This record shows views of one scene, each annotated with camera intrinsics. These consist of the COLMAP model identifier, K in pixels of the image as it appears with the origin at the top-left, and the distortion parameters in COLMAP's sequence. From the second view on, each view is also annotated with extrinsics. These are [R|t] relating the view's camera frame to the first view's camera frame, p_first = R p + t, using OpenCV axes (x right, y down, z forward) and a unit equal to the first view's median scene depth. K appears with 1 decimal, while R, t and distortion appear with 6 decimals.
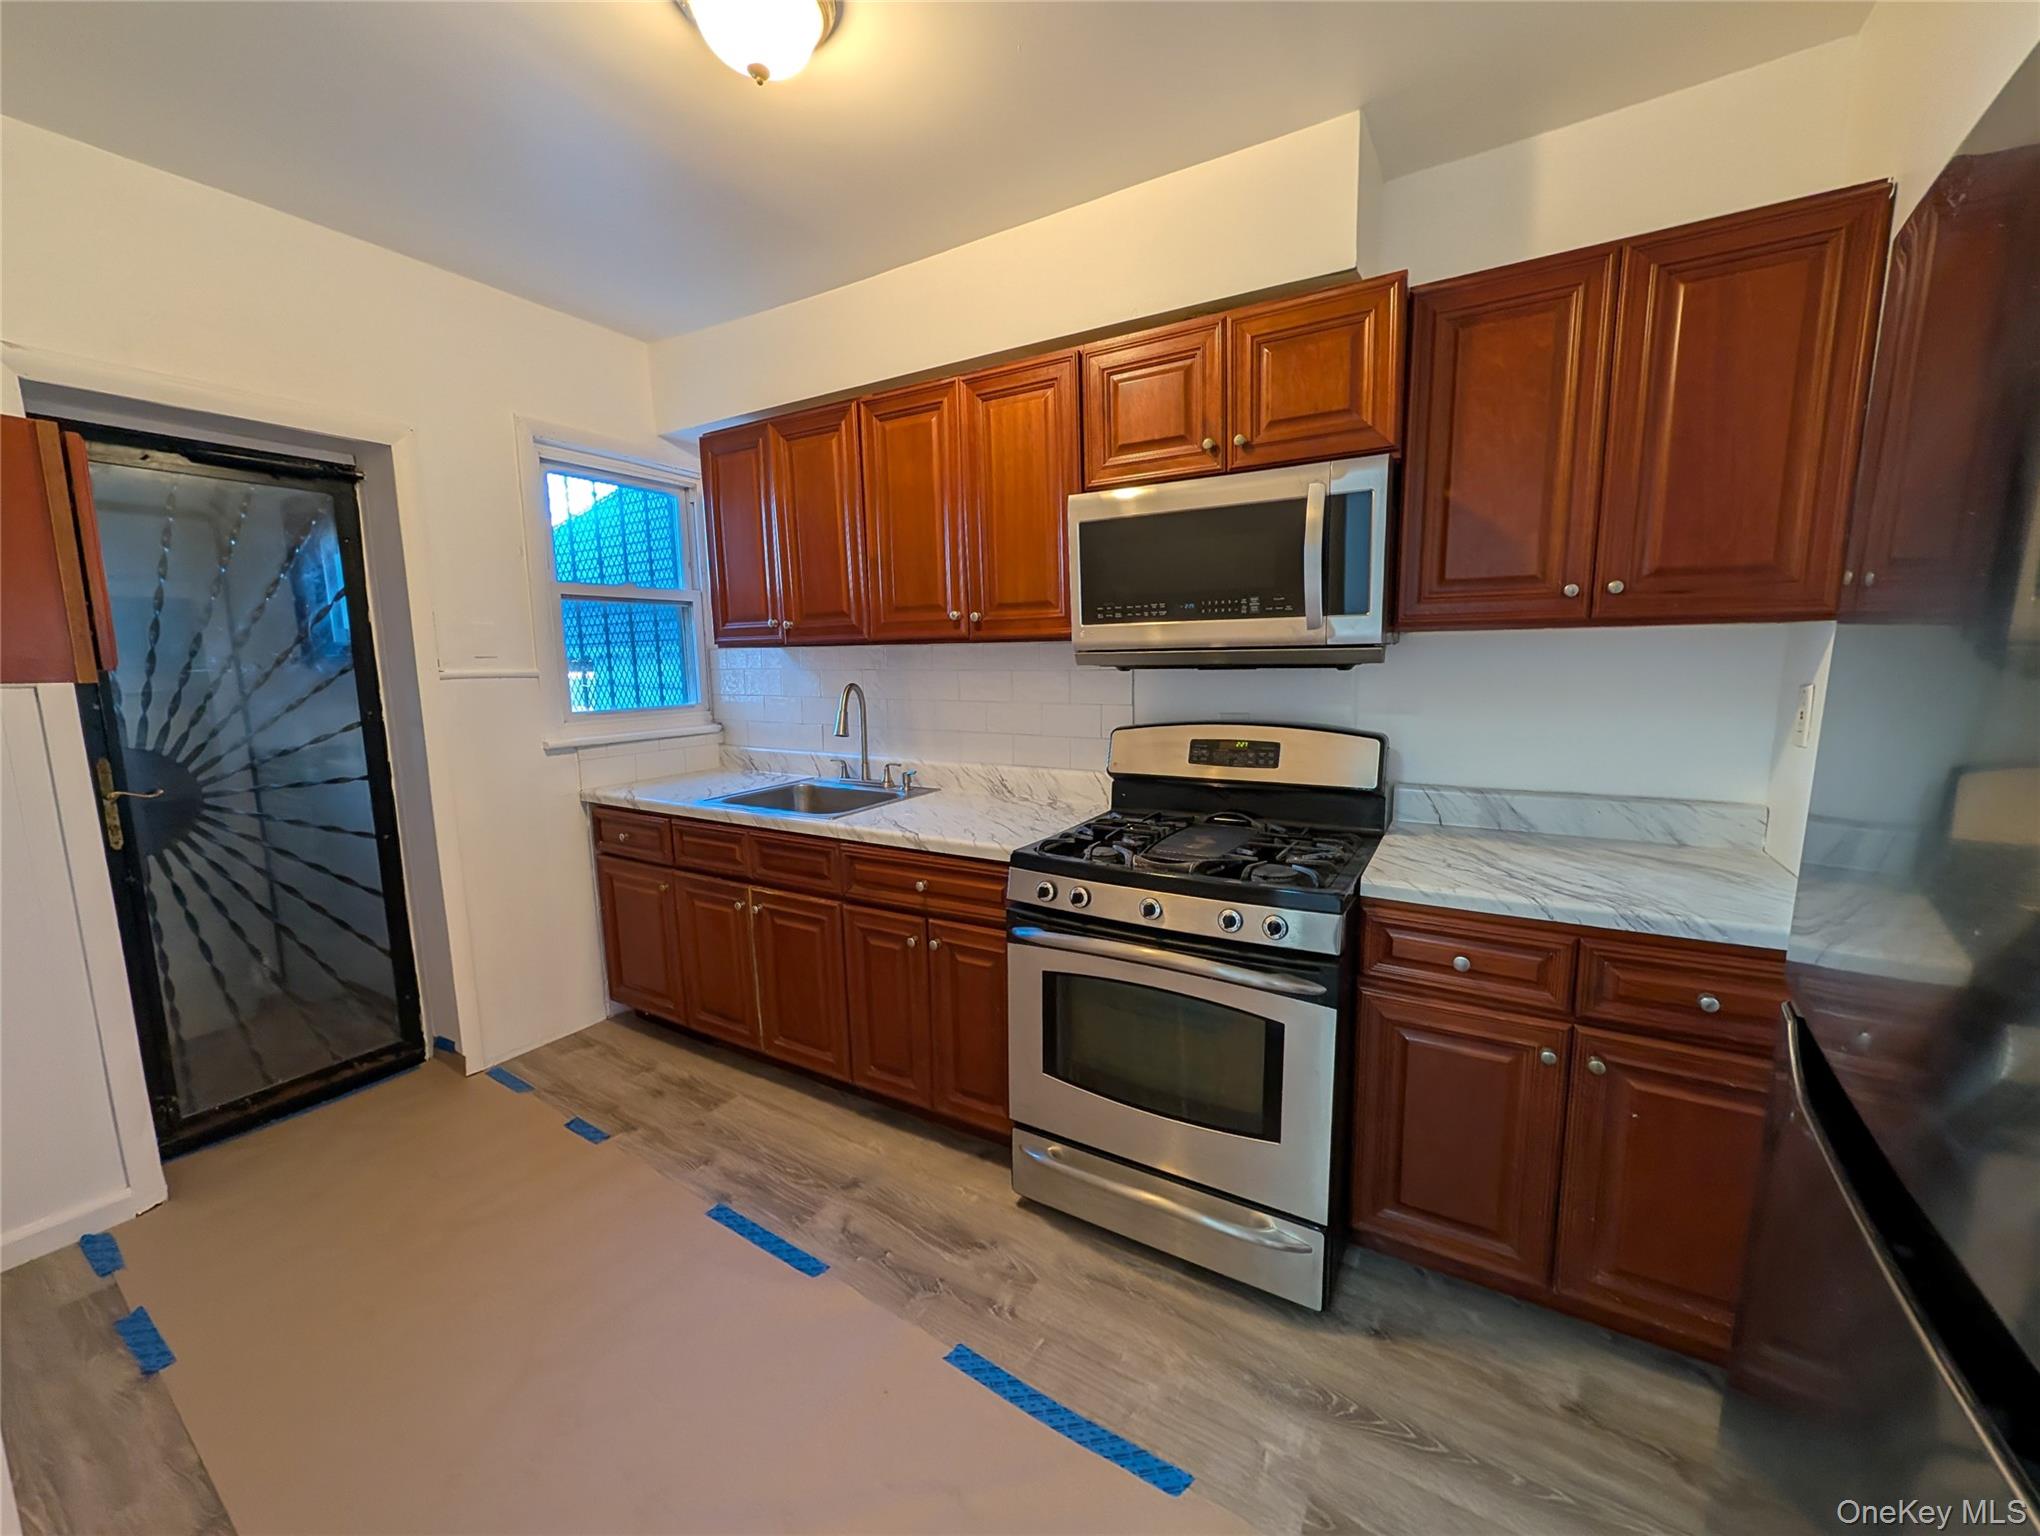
lens RADIAL K [[789.9, 0, 1025.7], [0, 789.9, 764.8], [0, 0, 1]] dist [0.001816, 0.000010]
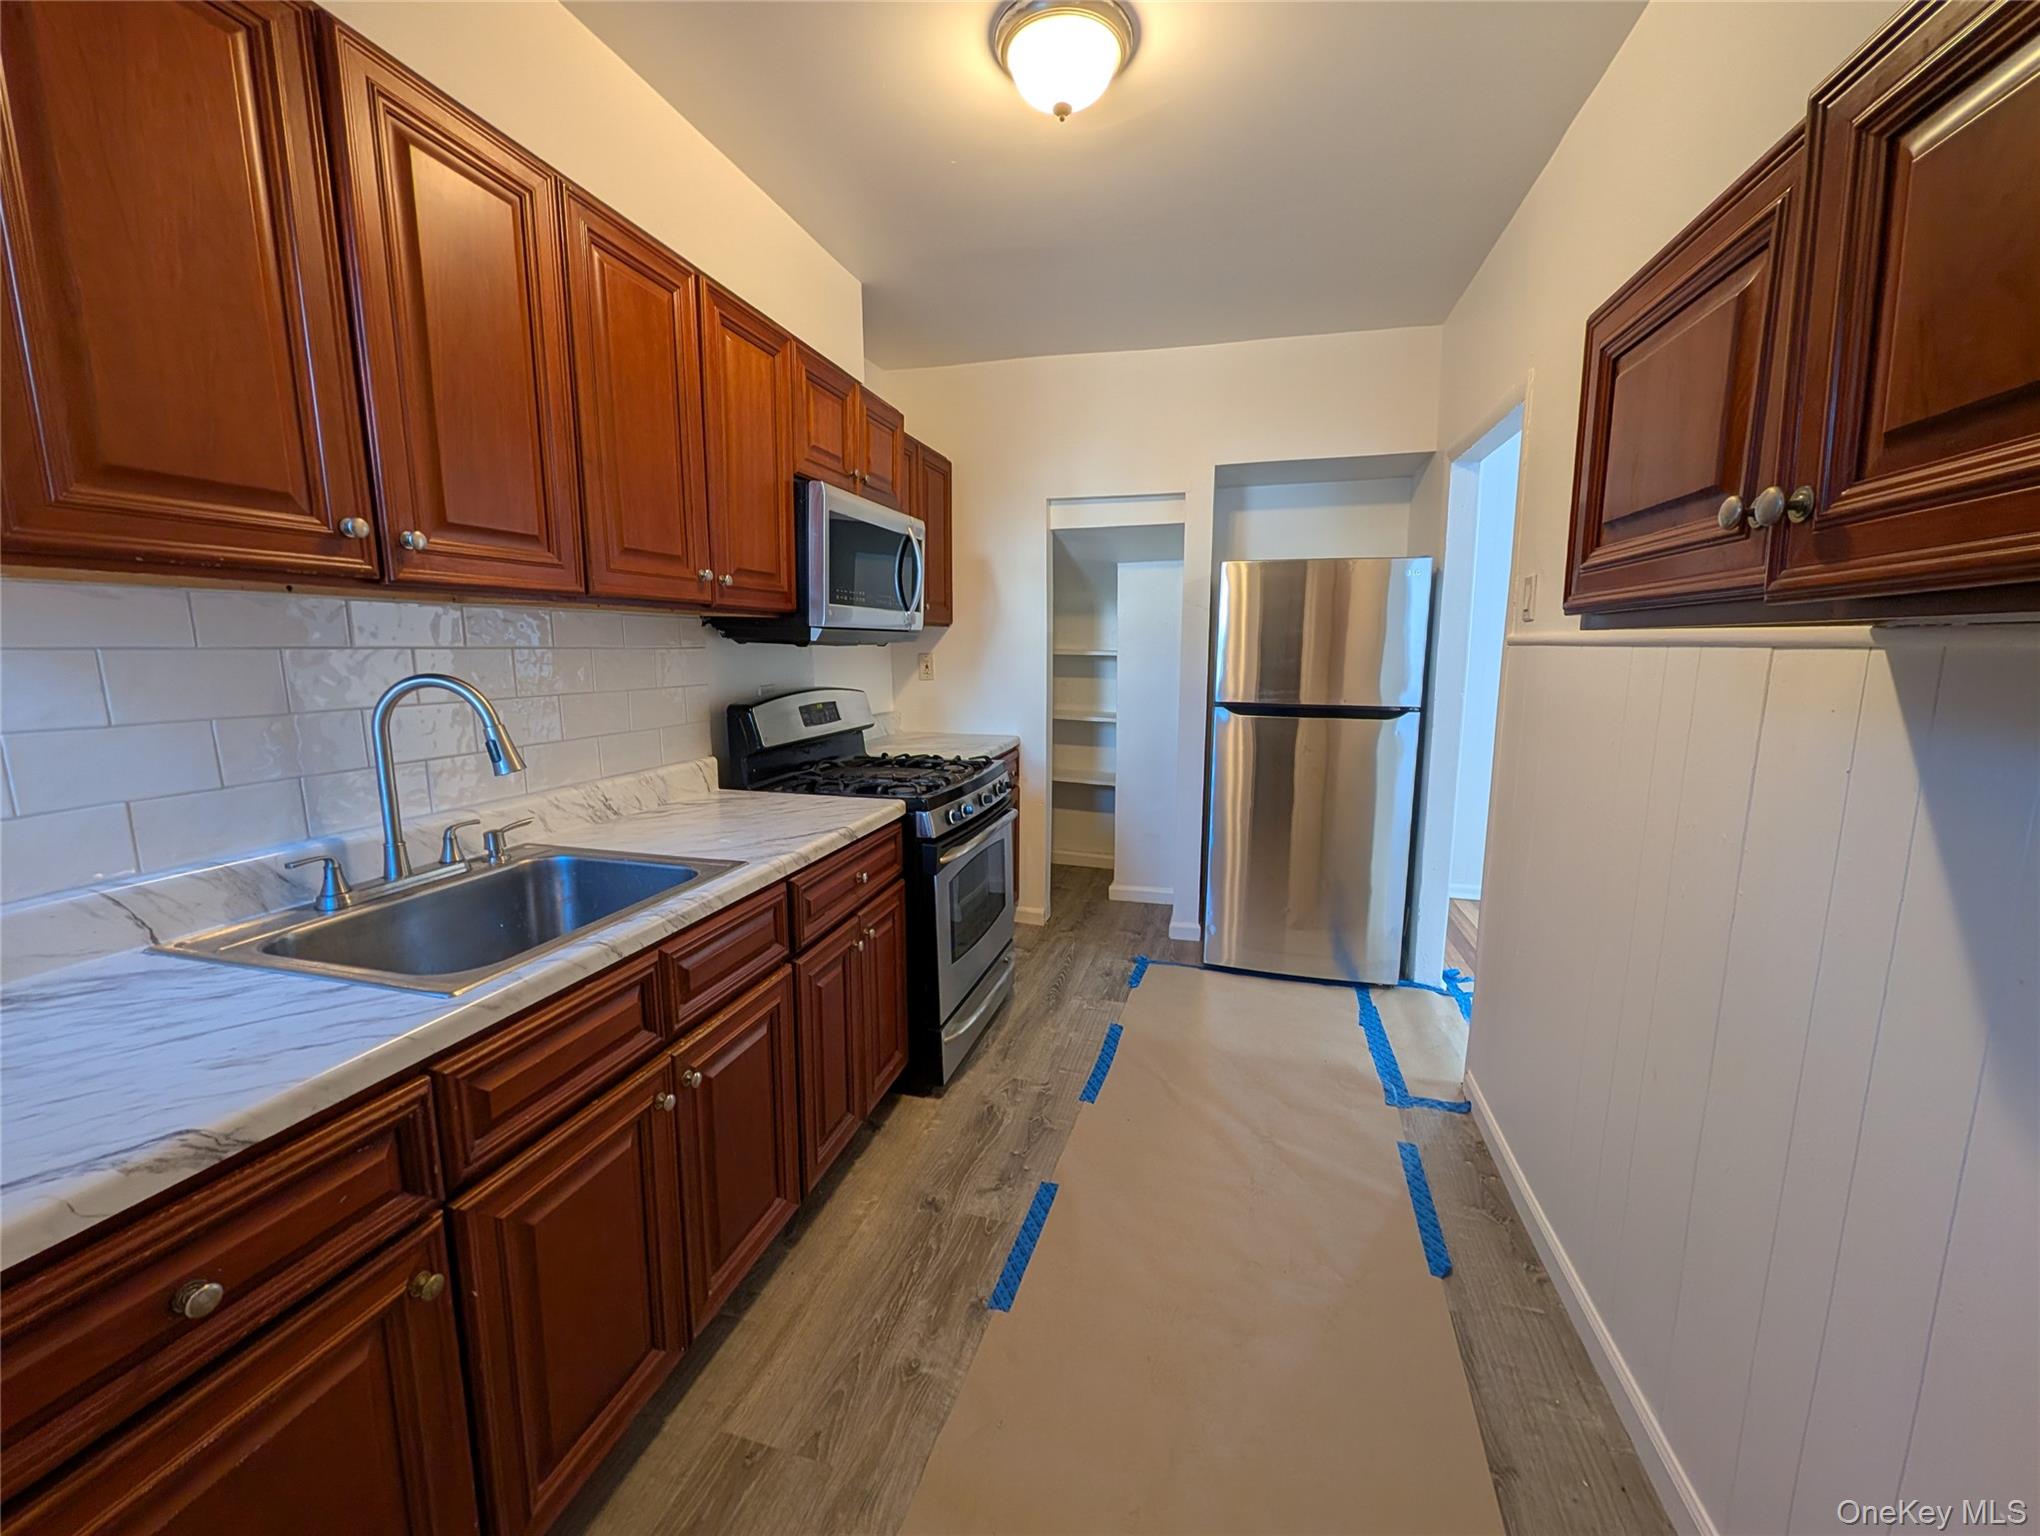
lens RADIAL K [[789.9, 0, 1021.1], [0, 789.9, 762.6], [0, 0, 1]] dist [0.001816, 0.000010]
pose [[-0.265415, -0.128737, 0.955501, -1.110415], [0.135149, 0.976292, 0.169080, -0.115498], [-0.954615, 0.174012, -0.241724, 1.087263]]
